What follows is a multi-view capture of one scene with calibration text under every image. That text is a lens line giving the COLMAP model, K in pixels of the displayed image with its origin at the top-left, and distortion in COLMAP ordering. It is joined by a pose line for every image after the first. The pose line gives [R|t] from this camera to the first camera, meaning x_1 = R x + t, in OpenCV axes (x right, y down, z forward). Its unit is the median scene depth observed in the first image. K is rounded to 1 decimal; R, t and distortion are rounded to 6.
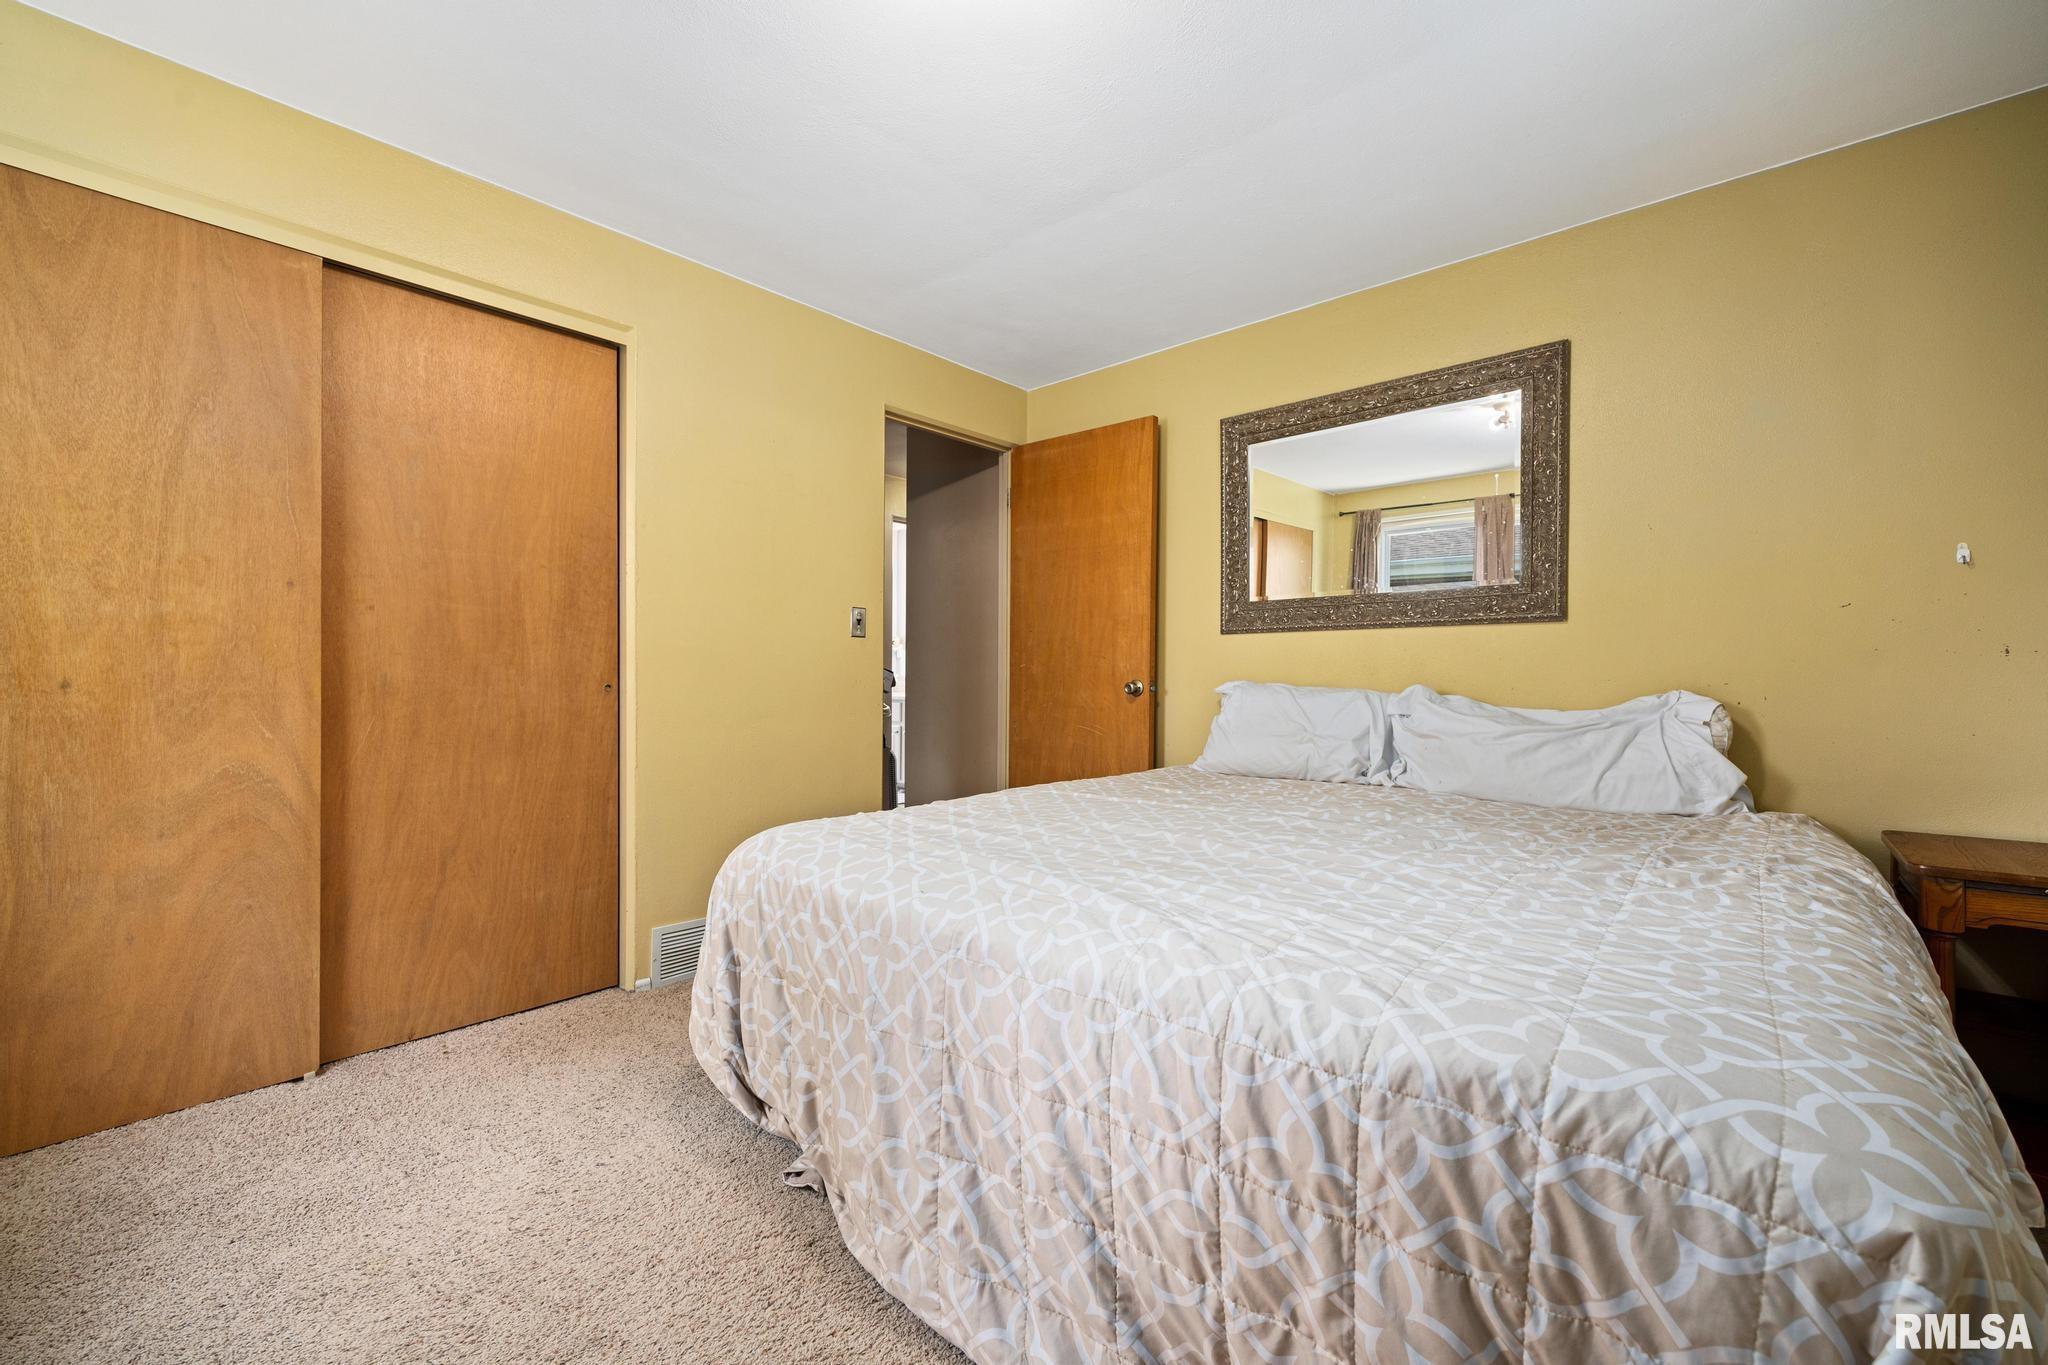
lens RADIAL K [[832.3, 0, 1014.8], [0, 832.3, 655.0], [0, 0, 1]] dist [-0.002165, 0.000084]
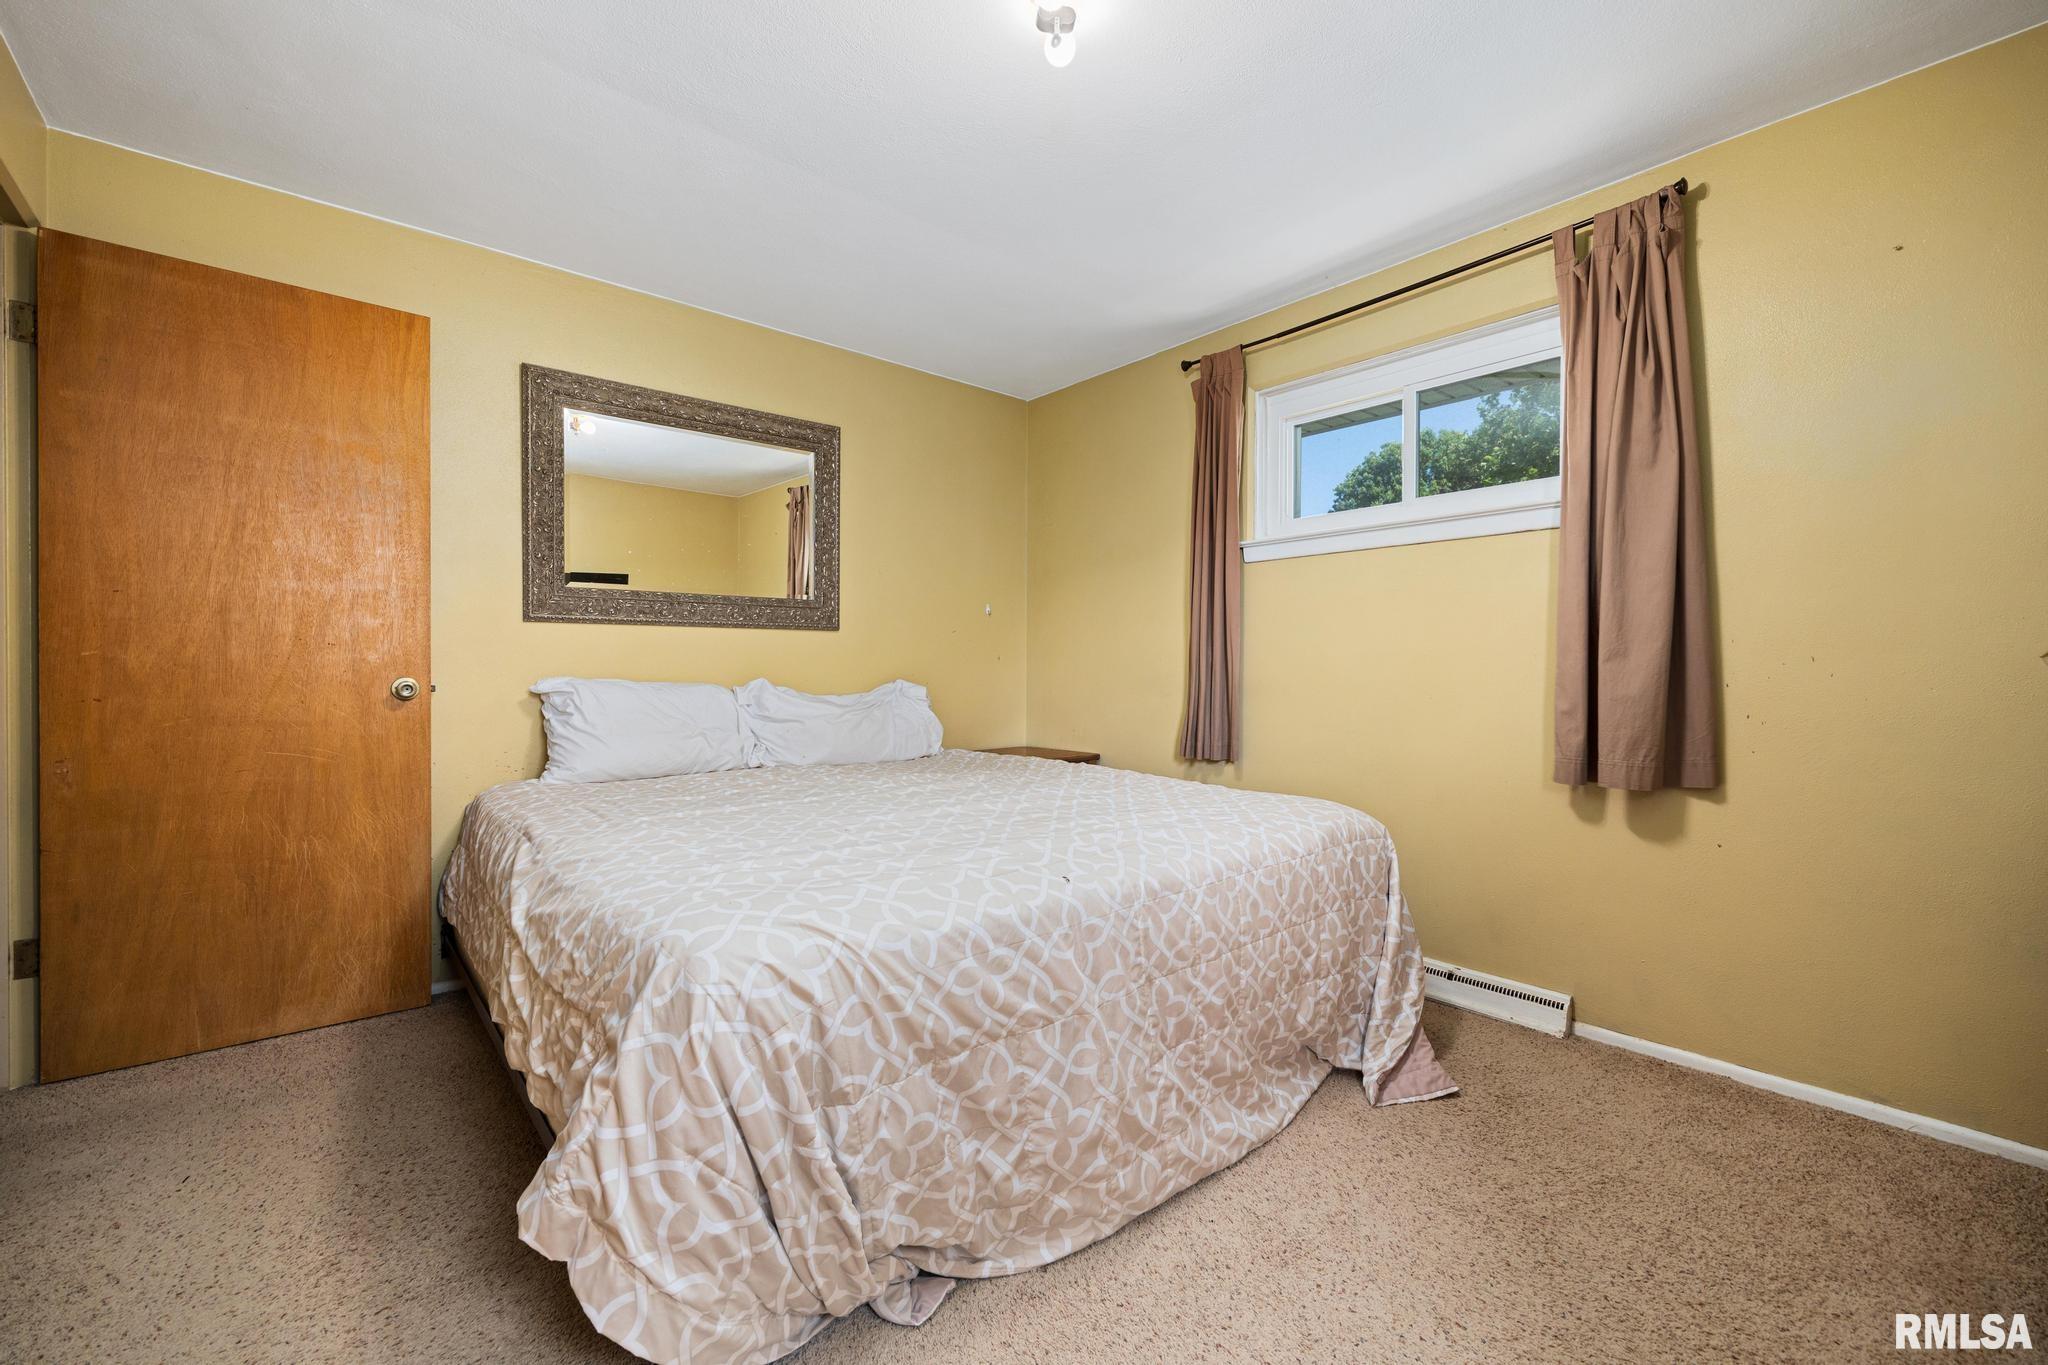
lens RADIAL K [[832.3, 0, 1014.8], [0, 832.3, 655.0], [0, 0, 1]] dist [-0.002165, 0.000084]
pose [[0.134365, 0.014181, 0.990830, -0.606754], [-0.026917, 0.999581, -0.010656, 0.005251], [-0.990566, -0.025238, 0.134690, 0.471931]]
